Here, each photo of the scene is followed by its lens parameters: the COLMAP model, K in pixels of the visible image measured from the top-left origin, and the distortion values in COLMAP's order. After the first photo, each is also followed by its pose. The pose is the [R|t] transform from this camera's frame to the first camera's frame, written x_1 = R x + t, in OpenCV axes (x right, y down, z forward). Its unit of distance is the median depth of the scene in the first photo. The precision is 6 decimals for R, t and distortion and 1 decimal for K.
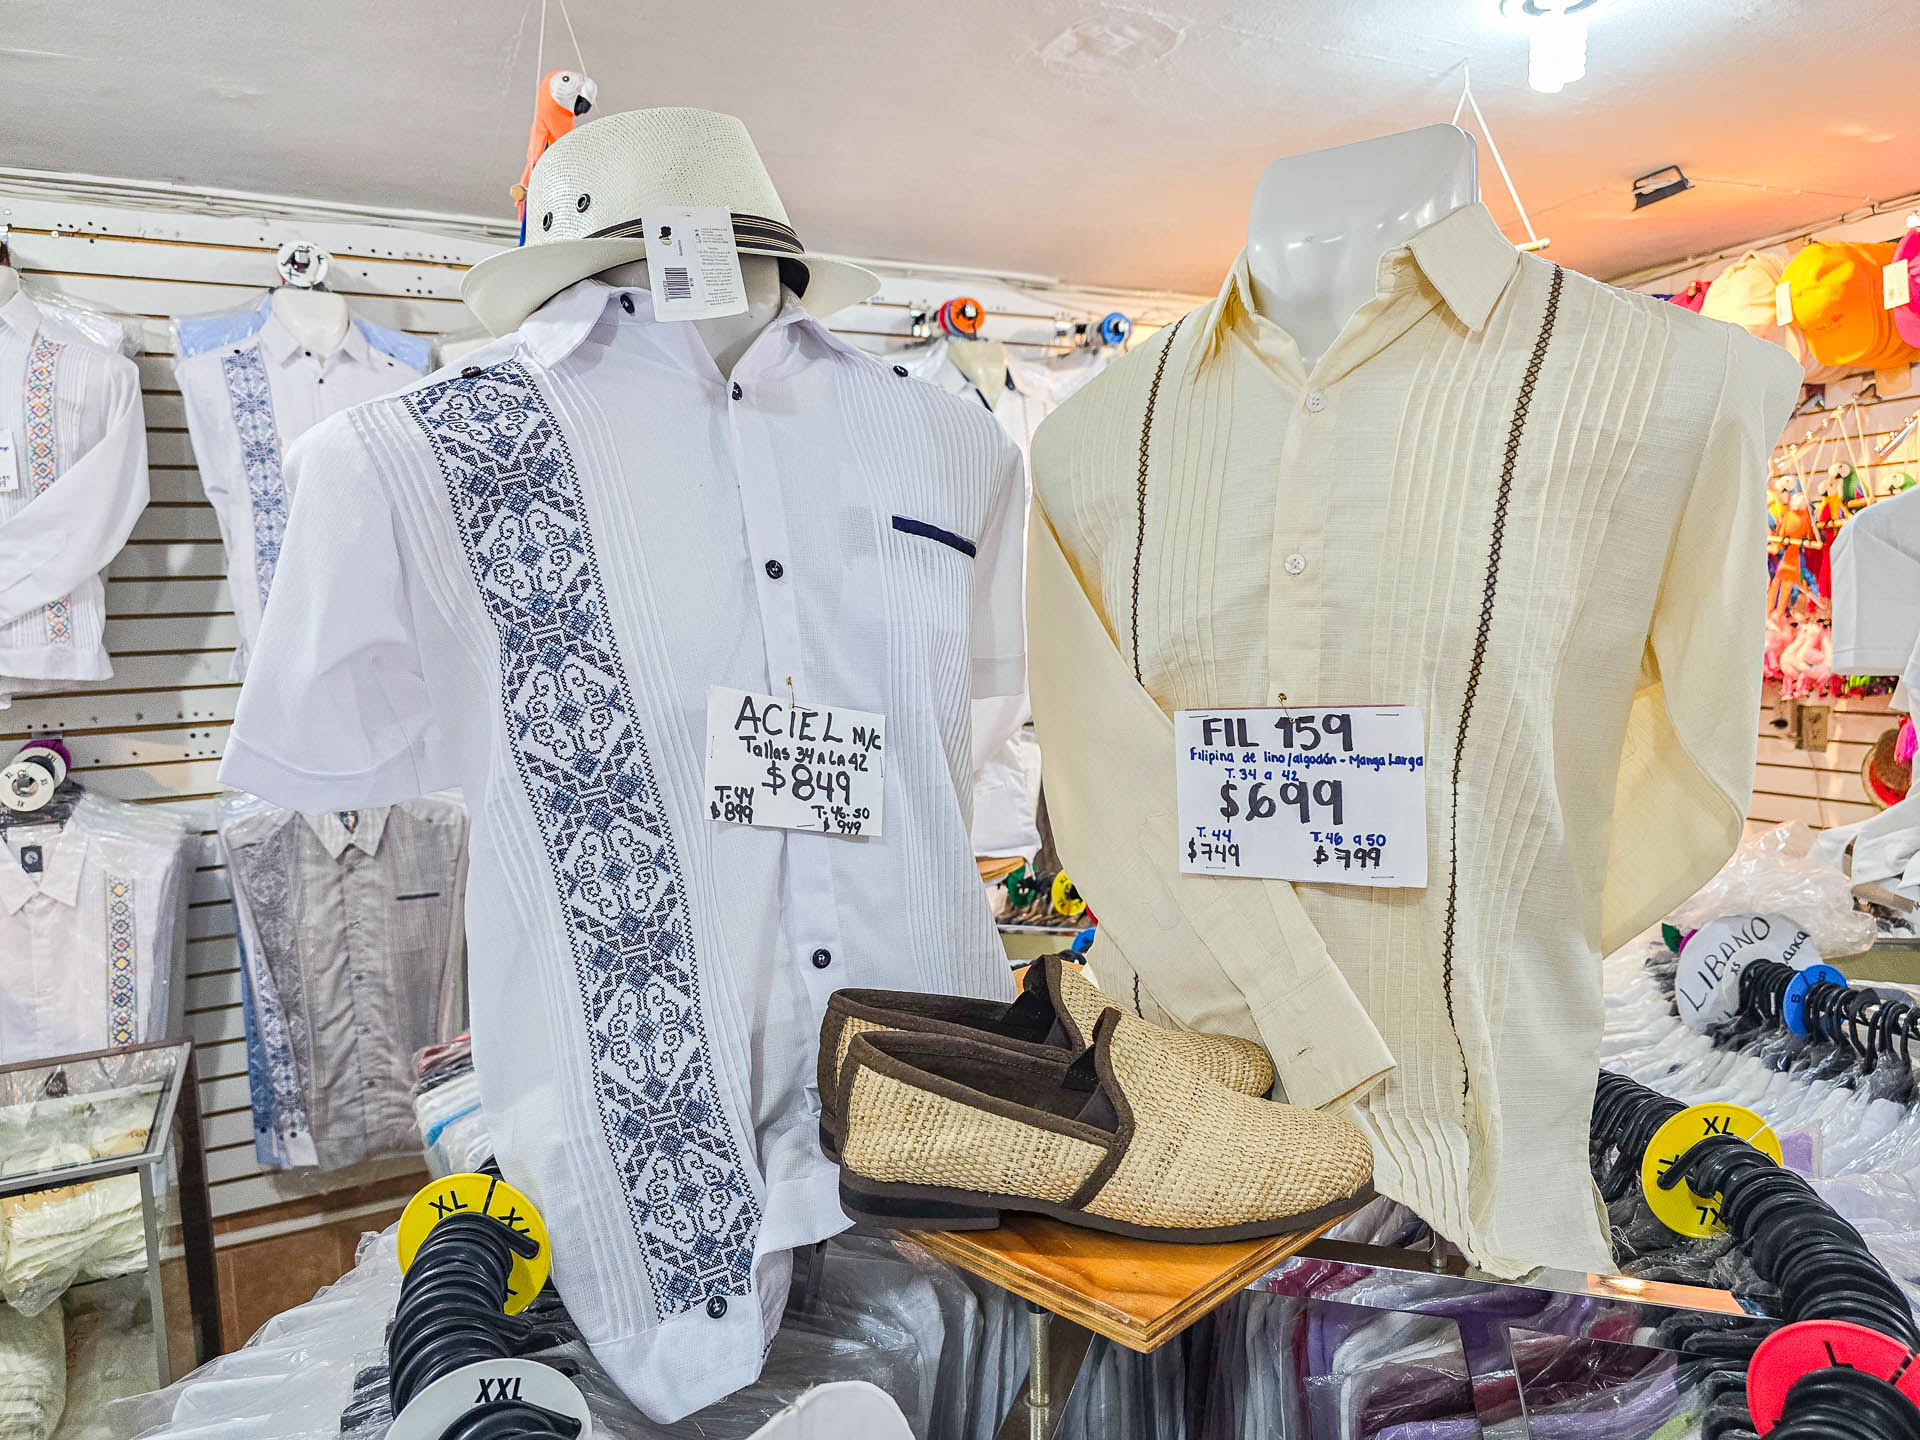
lens RADIAL K [[1293.2, 0, 967.8], [0, 1293.2, 714.0], [0, 0, 1]] dist [0.032644, -0.038309]
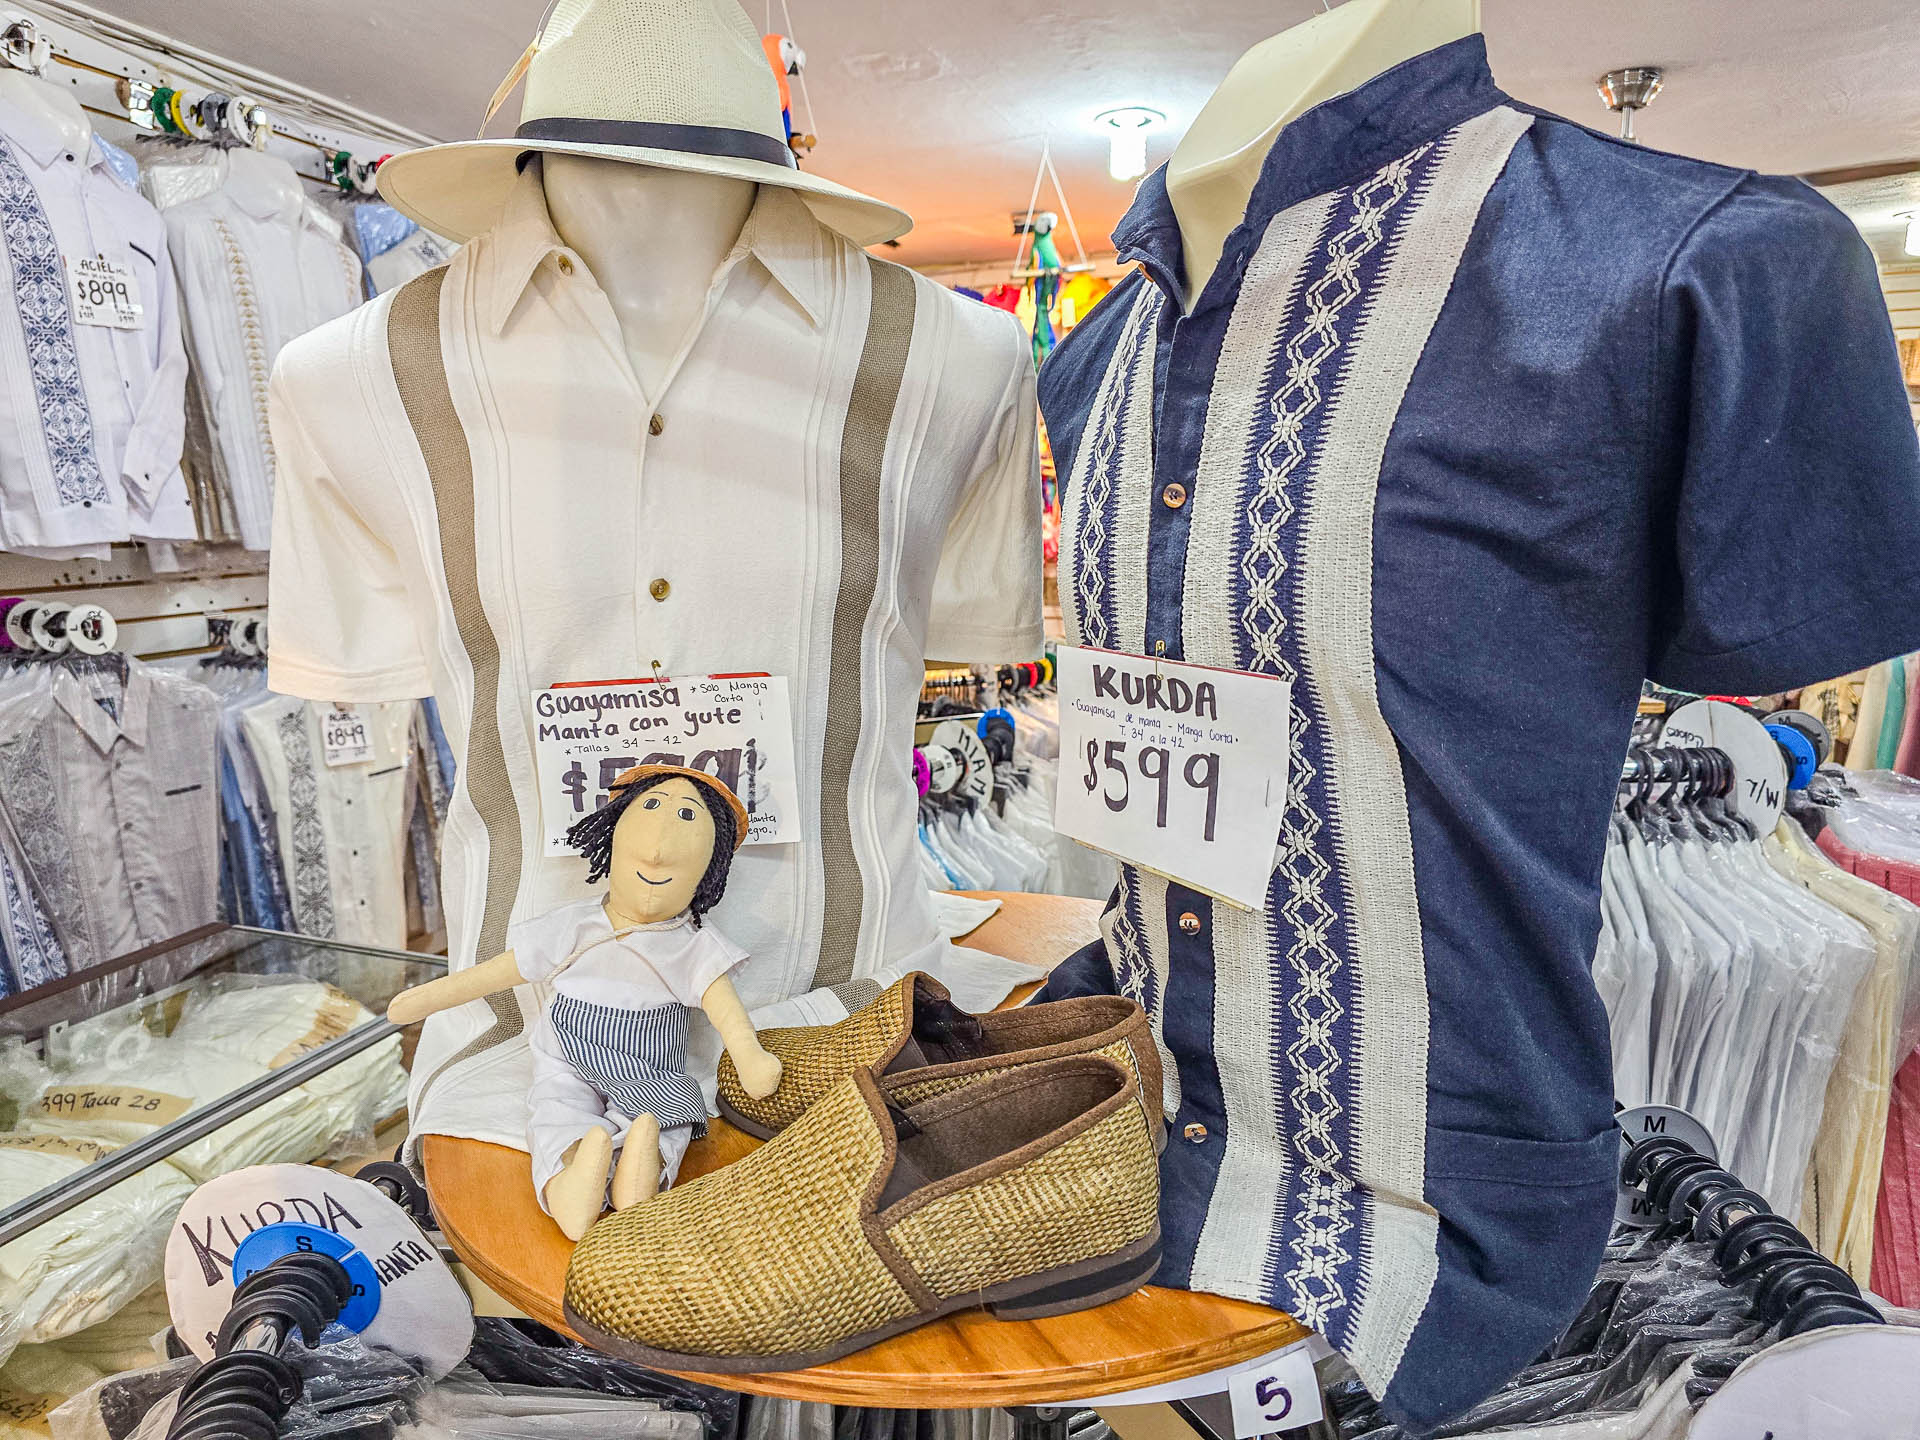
lens RADIAL K [[1293.2, 0, 952.1], [0, 1293.2, 705.1], [0, 0, 1]] dist [0.032644, -0.038309]
pose [[0.714885, -0.078375, 0.694836, -0.685581], [0.037933, 0.996582, 0.073383, 0.036921], [-0.698213, -0.026103, 0.715414, -0.015374]]
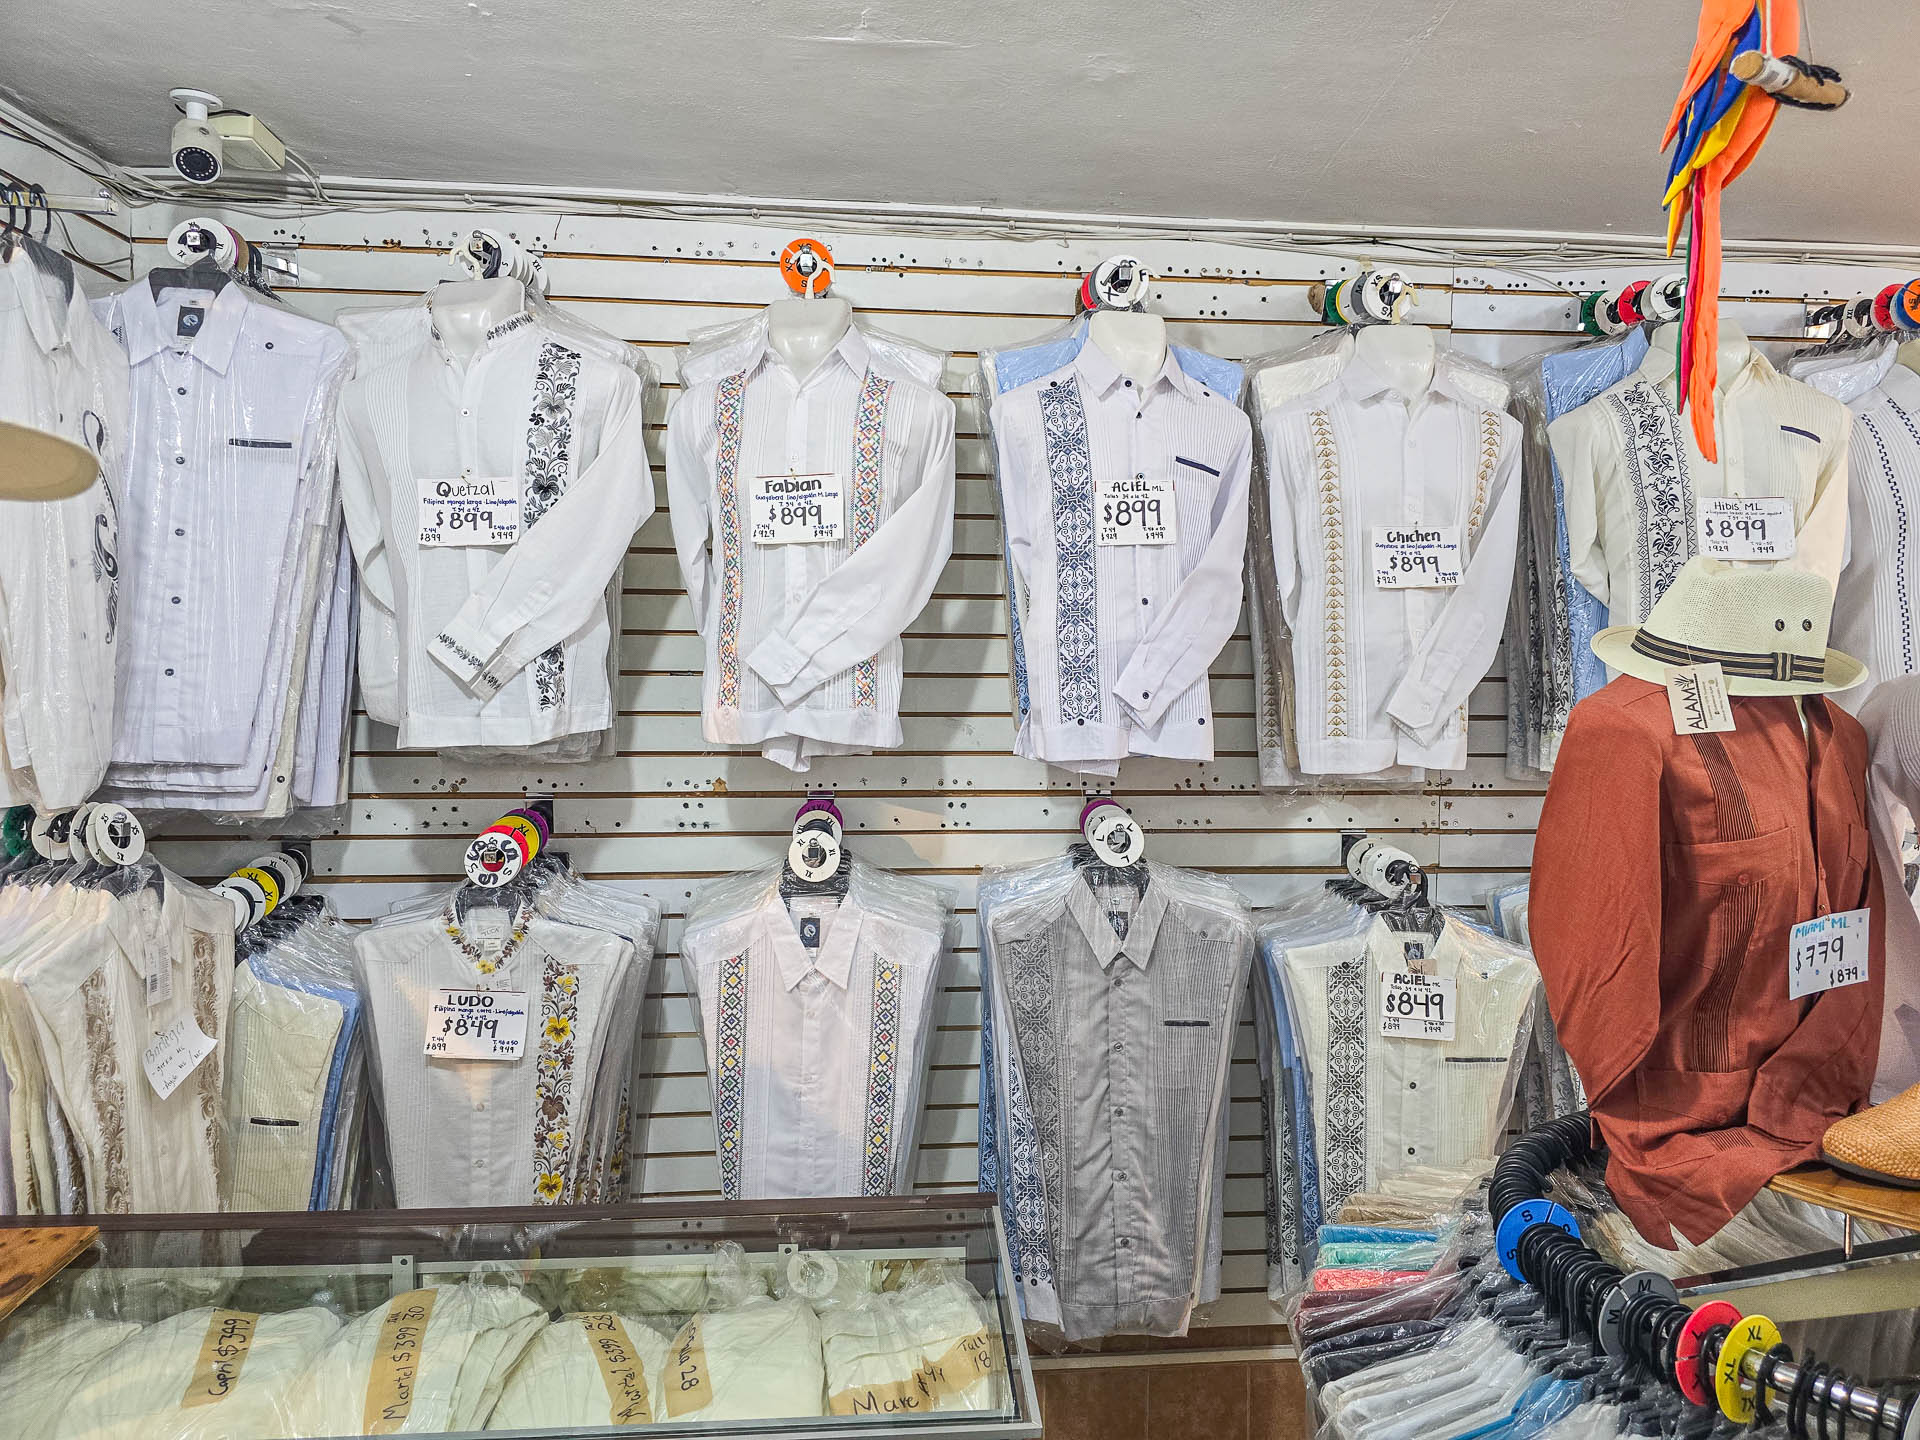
lens RADIAL K [[1293.2, 0, 968.7], [0, 1293.2, 707.2], [0, 0, 1]] dist [0.032644, -0.038309]
pose [[0.917170, 0.060578, -0.393864, -0.242999], [-0.074730, 0.996989, -0.020677, -0.036105], [0.391426, 0.048398, 0.918936, 0.173071]]
